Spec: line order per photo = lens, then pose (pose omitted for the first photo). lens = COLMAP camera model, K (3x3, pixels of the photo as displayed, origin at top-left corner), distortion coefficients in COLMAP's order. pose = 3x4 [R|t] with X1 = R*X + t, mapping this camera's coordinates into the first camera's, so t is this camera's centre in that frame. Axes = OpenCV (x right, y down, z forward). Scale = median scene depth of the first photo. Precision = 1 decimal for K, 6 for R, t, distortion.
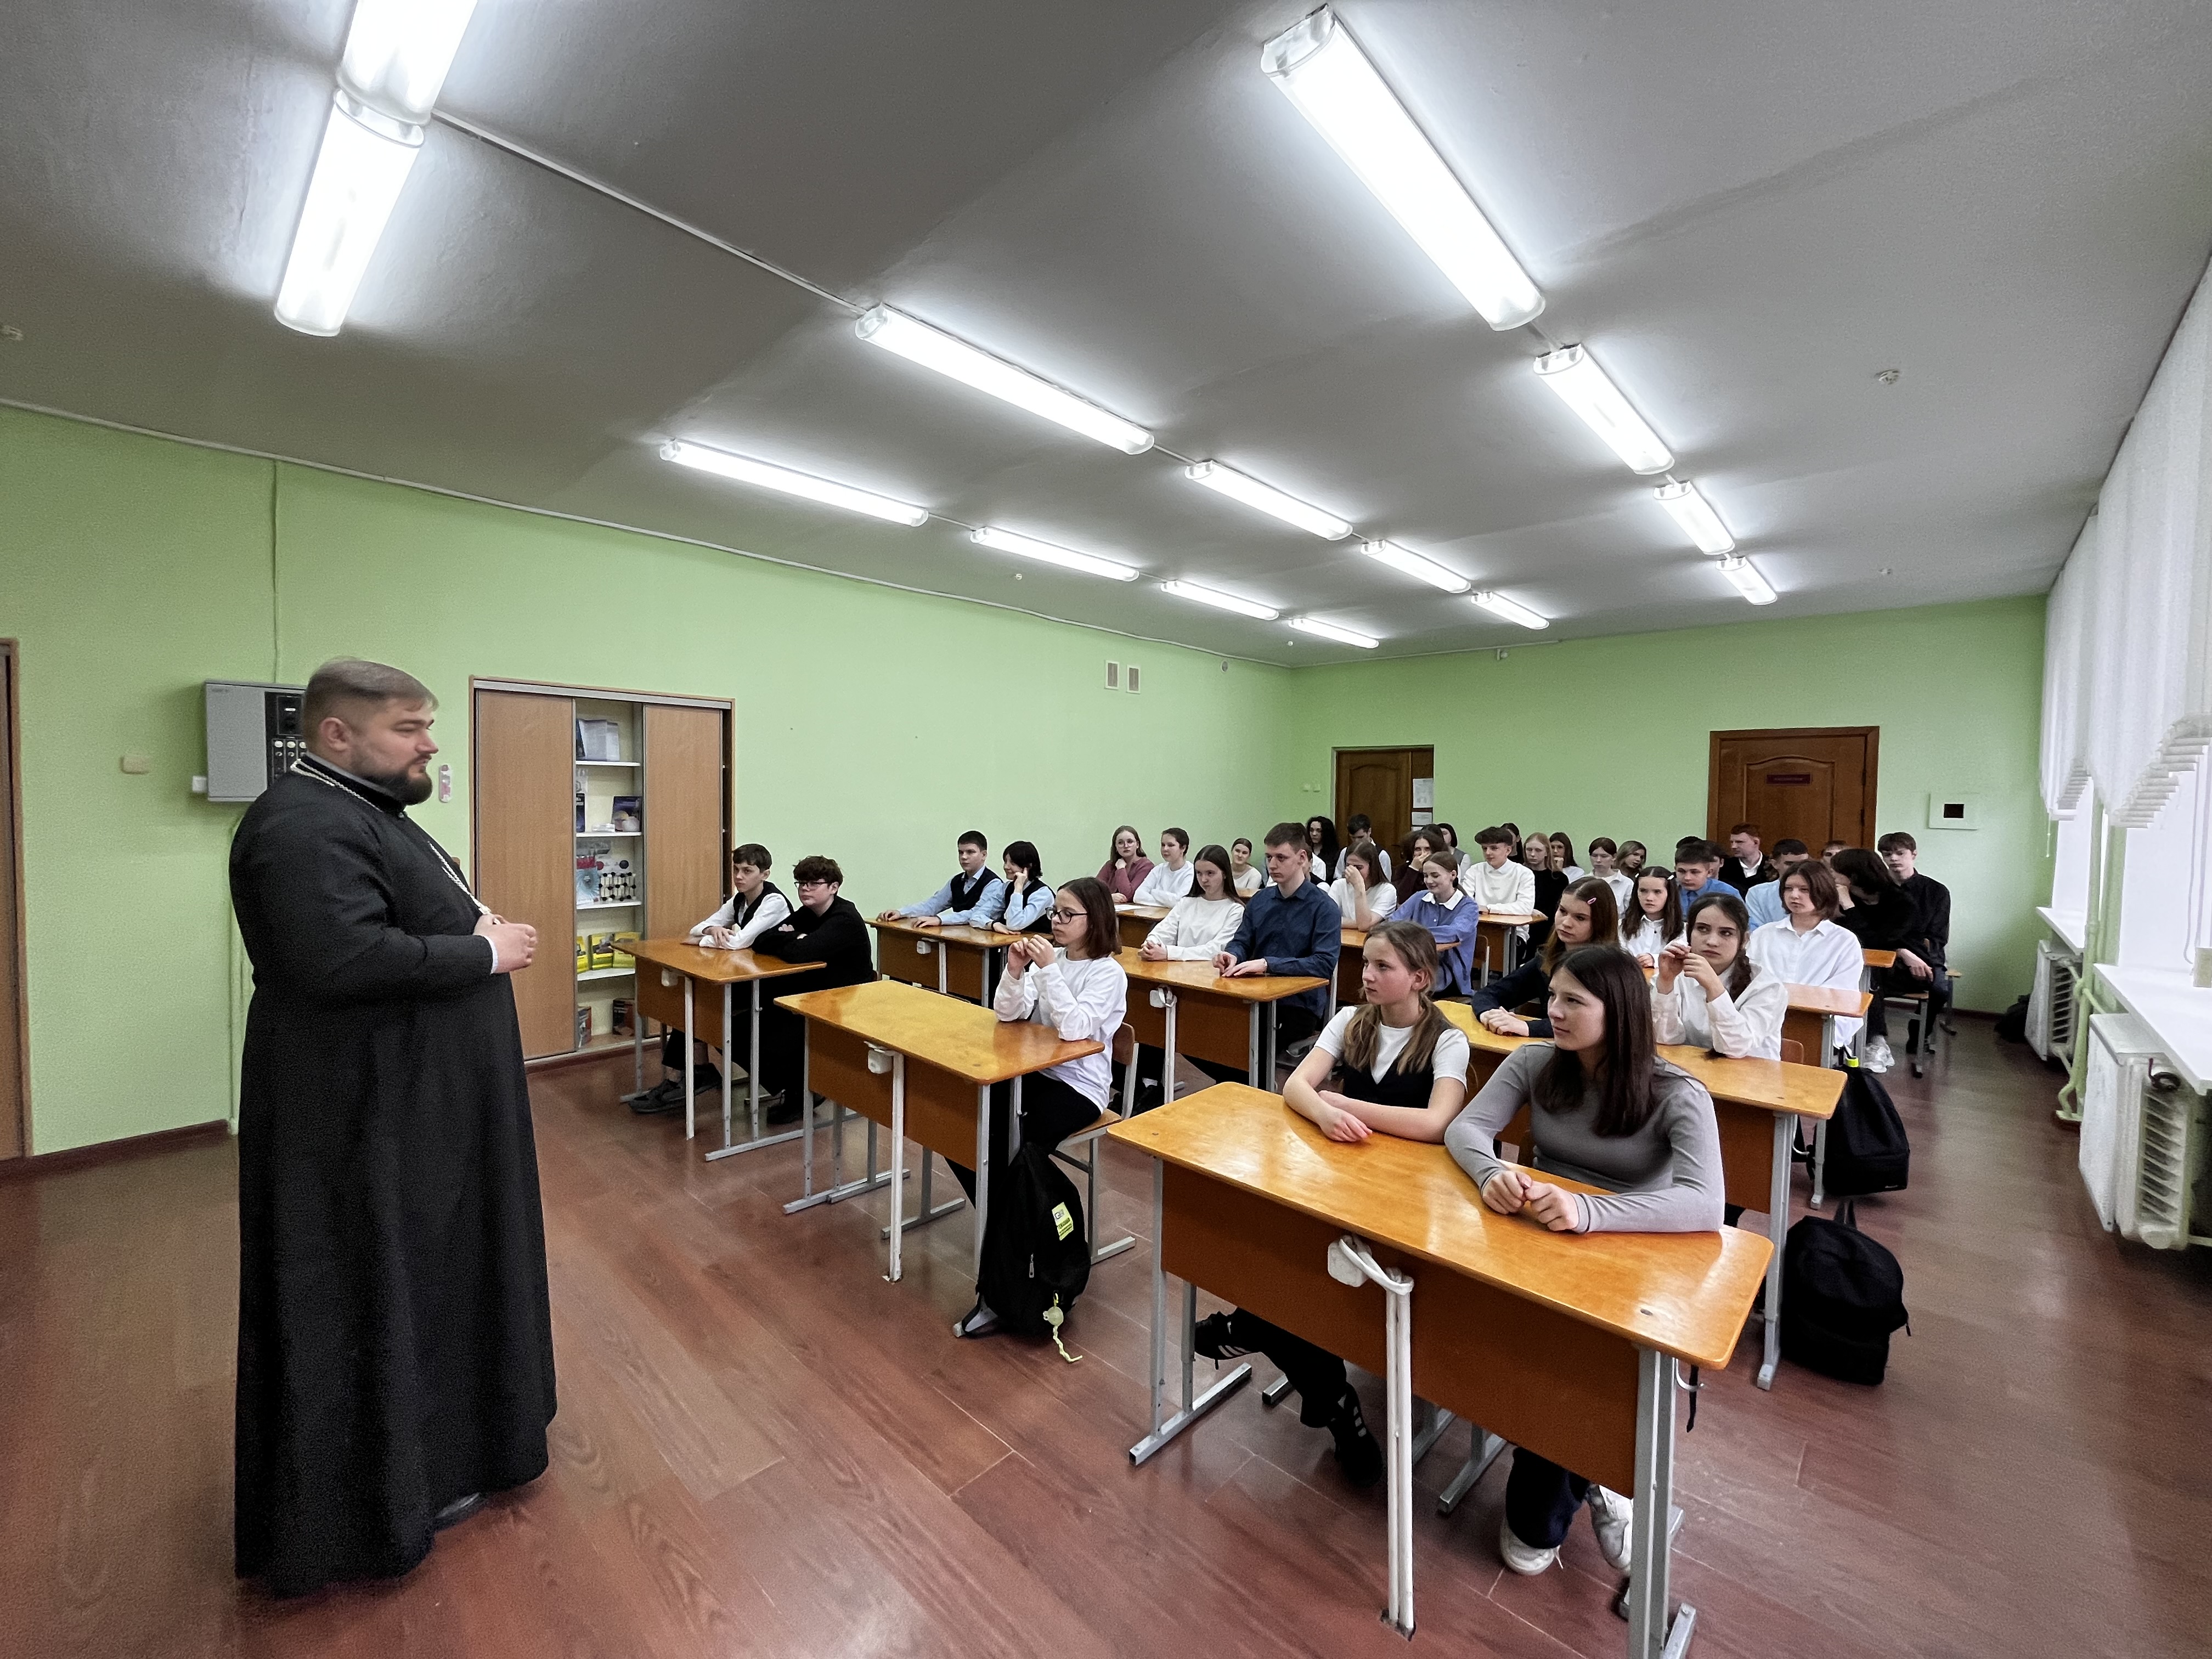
lens RADIAL K [[890.2, 0, 1099.8], [0, 890.2, 829.0], [0, 0, 1]] dist [0.001623, 0.000065]
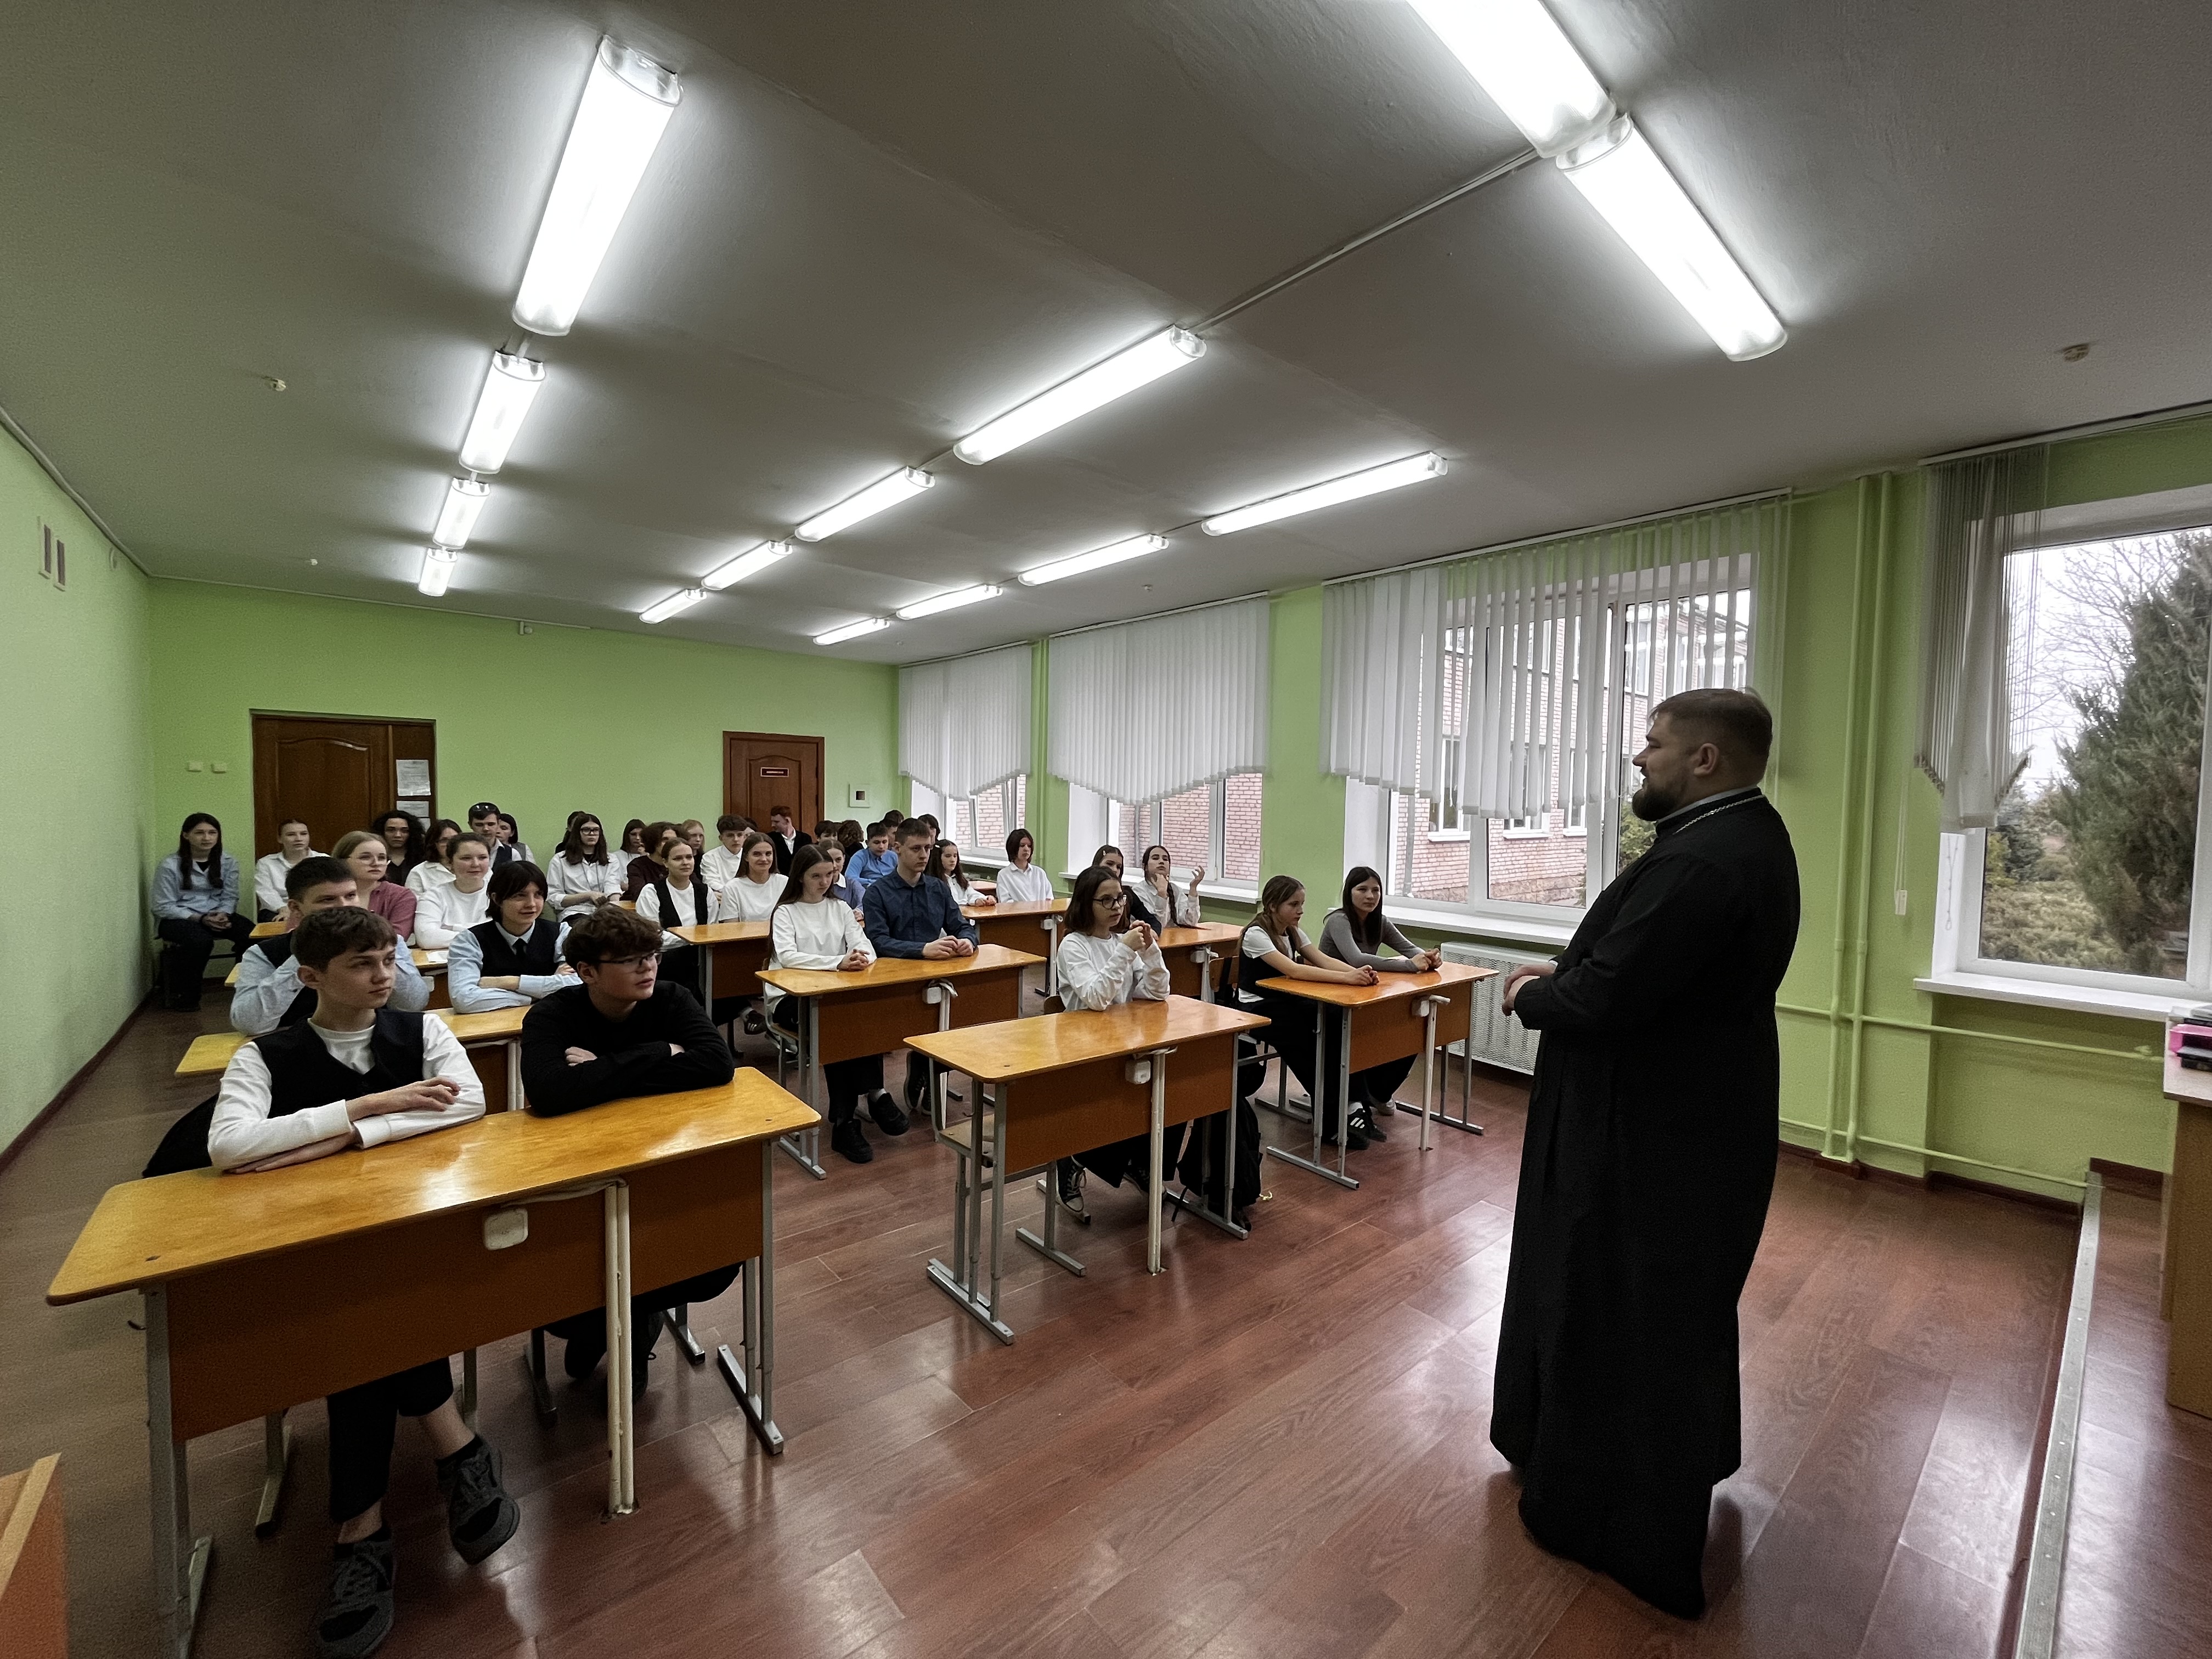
lens RADIAL K [[890.2, 0, 1101.4], [0, 890.2, 836.9], [0, 0, 1]] dist [0.001623, 0.000065]
pose [[0.105832, -0.057324, 0.992730, -0.437639], [0.024703, 0.998180, 0.055005, -0.018794], [-0.994077, 0.018702, 0.107056, 0.334636]]
